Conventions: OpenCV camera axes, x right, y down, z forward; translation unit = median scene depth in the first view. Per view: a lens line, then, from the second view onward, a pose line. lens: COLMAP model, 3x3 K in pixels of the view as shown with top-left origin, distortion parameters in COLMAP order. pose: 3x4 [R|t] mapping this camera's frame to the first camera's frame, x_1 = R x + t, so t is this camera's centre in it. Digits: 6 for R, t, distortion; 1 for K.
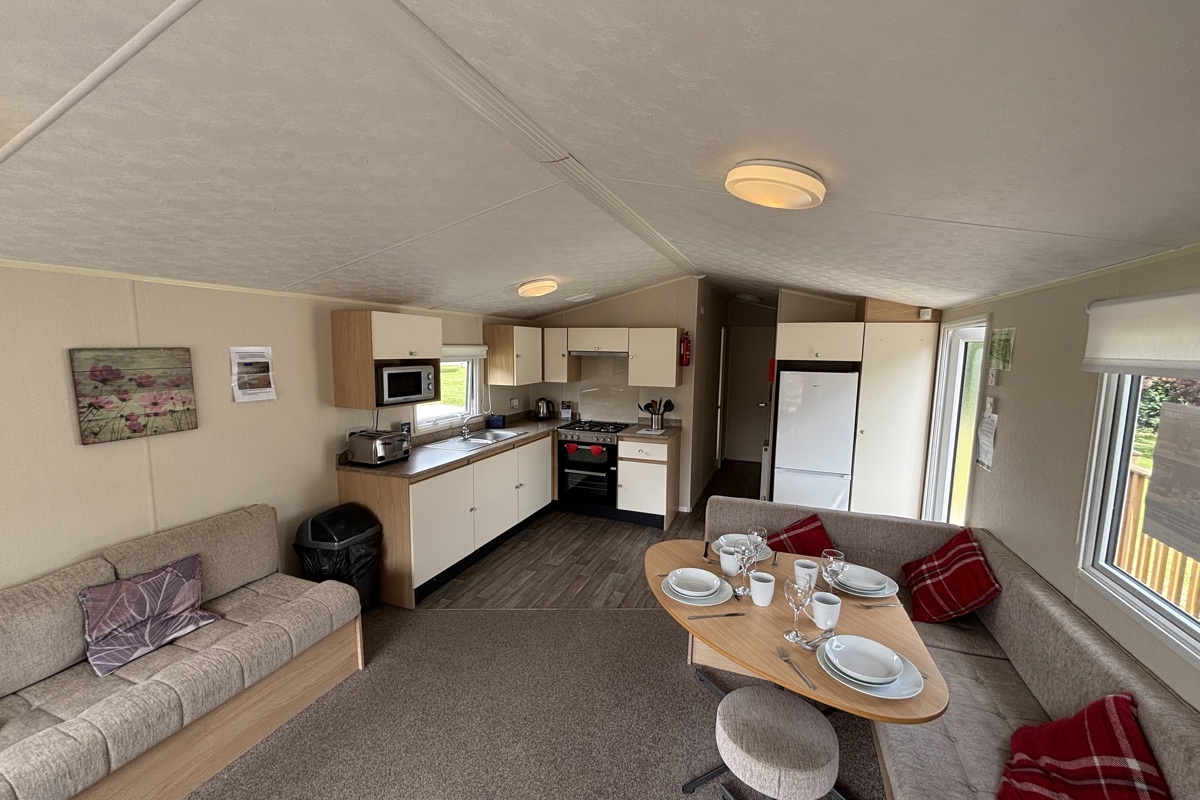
lens RADIAL K [[484.5, 0, 602.5], [0, 484.5, 400.9], [0, 0, 1]] dist [0.022756, -0.000202]
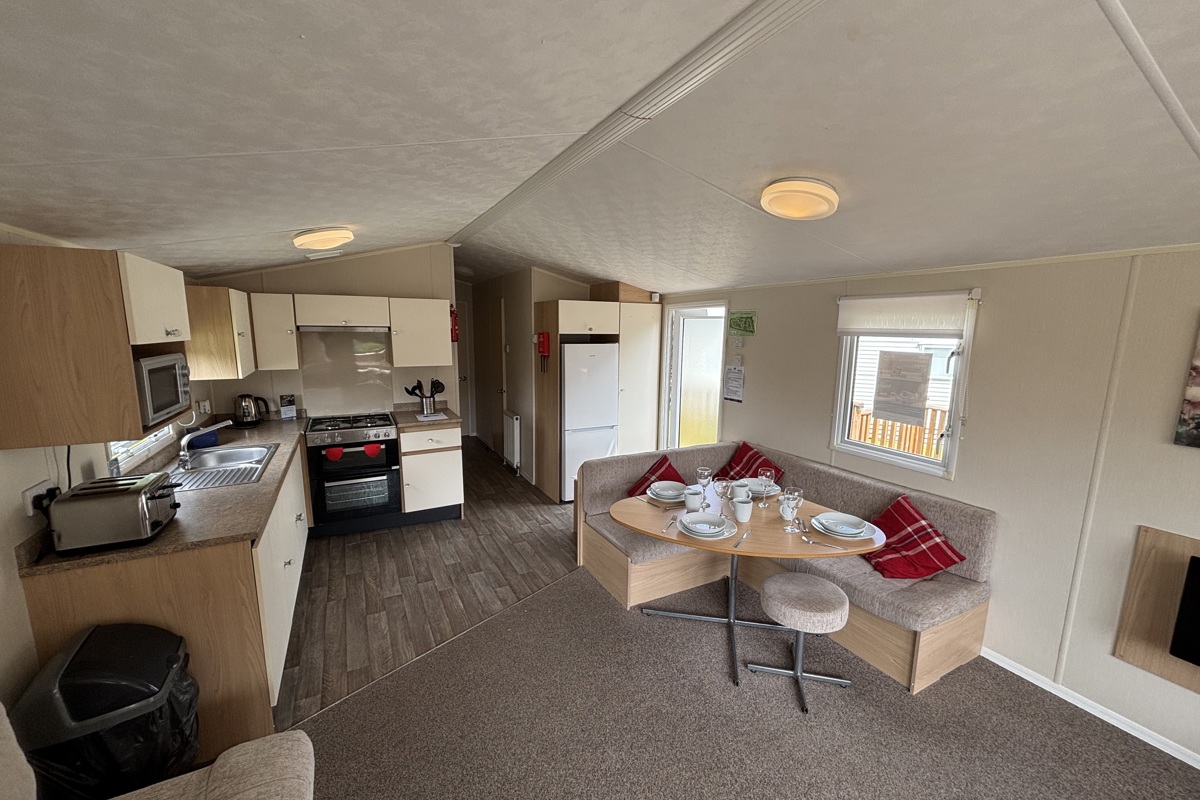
lens RADIAL K [[484.5, 0, 602.5], [0, 484.5, 400.9], [0, 0, 1]] dist [0.022756, -0.000202]
pose [[0.663097, -0.120161, 0.738826, -0.450714], [0.081276, 0.992754, 0.088513, -0.025628], [-0.744108, 0.001356, 0.668058, 0.220215]]
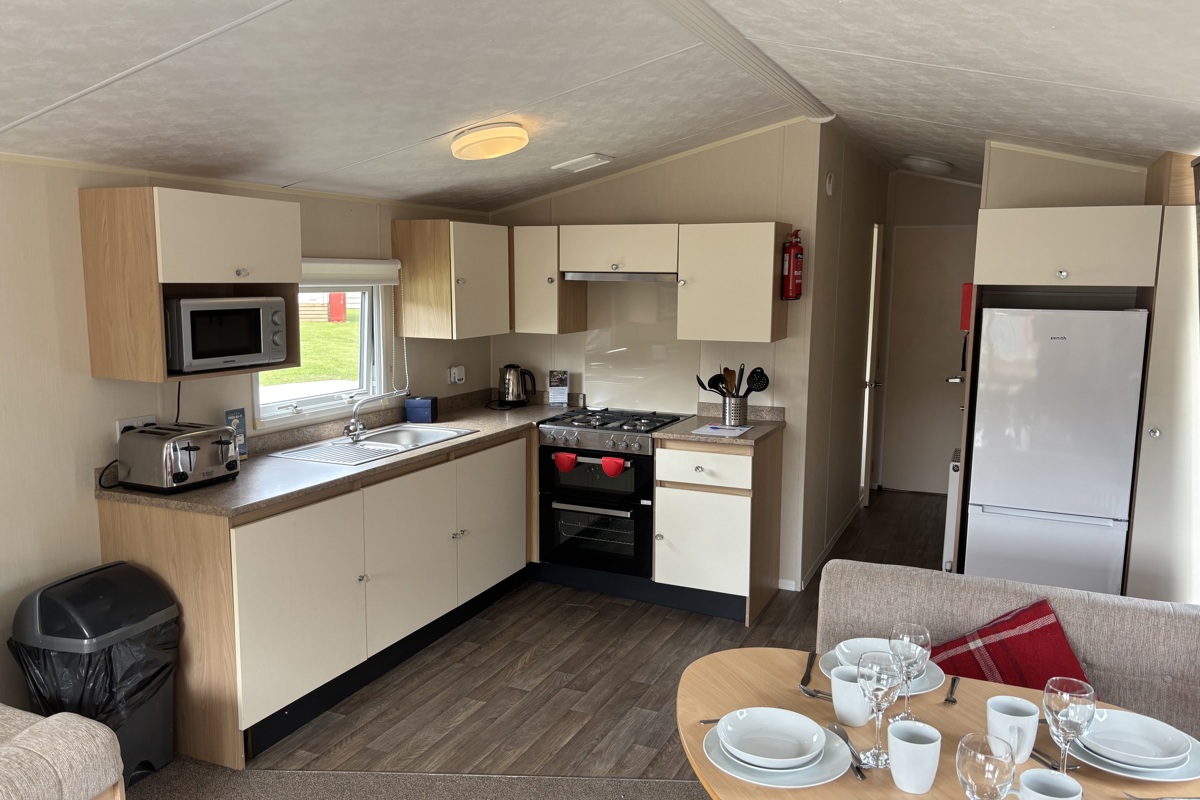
lens RADIAL K [[919.1, 0, 600.0], [0, 919.1, 400.0], [0, 0, 1]] dist [0.031838, 0.000151]
pose [[0.998256, 0.004392, -0.058863, 0.039457], [-0.002871, 0.999660, 0.025903, 0.009395], [0.058957, -0.025689, 0.997930, 0.048857]]
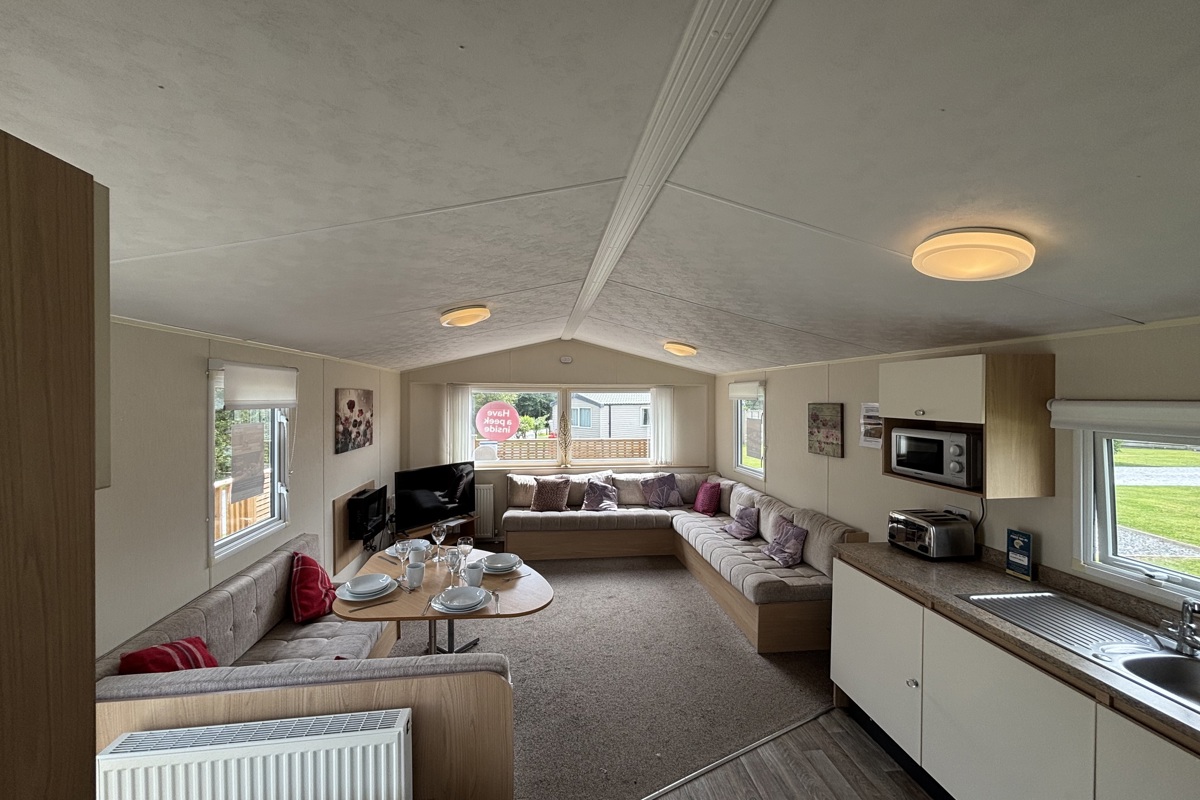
lens RADIAL K [[484.5, 0, 602.5], [0, 484.5, 400.9], [0, 0, 1]] dist [0.022756, -0.000202]
pose [[-0.875916, -0.010955, -0.482339, 0.347228], [-0.067876, 0.992597, 0.100717, -0.145043], [0.477664, 0.120959, -0.870176, 1.307732]]
